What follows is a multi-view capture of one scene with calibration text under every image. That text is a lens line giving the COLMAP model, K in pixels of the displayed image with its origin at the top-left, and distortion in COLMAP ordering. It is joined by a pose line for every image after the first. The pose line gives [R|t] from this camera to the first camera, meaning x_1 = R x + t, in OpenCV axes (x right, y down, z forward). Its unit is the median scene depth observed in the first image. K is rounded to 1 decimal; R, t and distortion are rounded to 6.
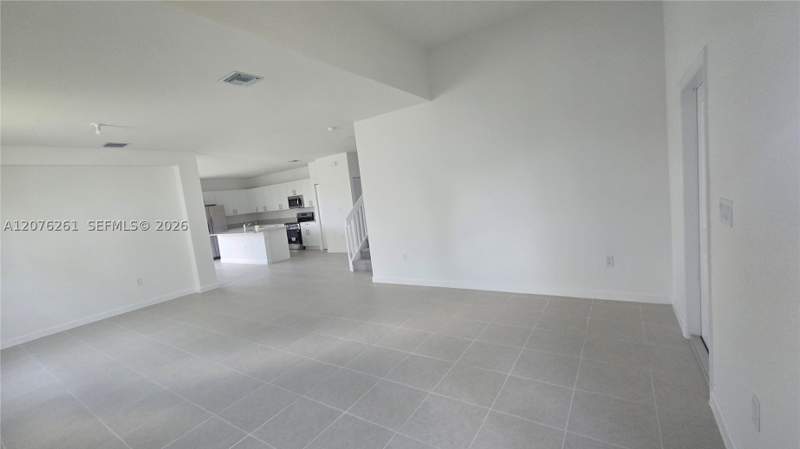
lens RADIAL K [[328.2, 0, 400.0], [0, 328.2, 224.5], [0, 0, 1]] dist [0.000021, -0.000047]
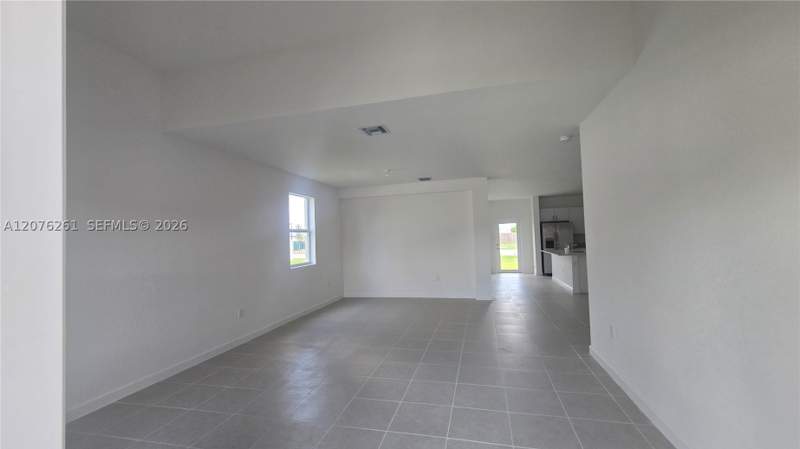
lens RADIAL K [[328.2, 0, 400.0], [0, 328.2, 224.5], [0, 0, 1]] dist [0.000021, -0.000047]
pose [[0.336274, 0.067153, -0.939367, 0.395927], [-0.093541, 0.994904, 0.037638, -0.082250], [0.937107, 0.075213, 0.340842, 0.393303]]
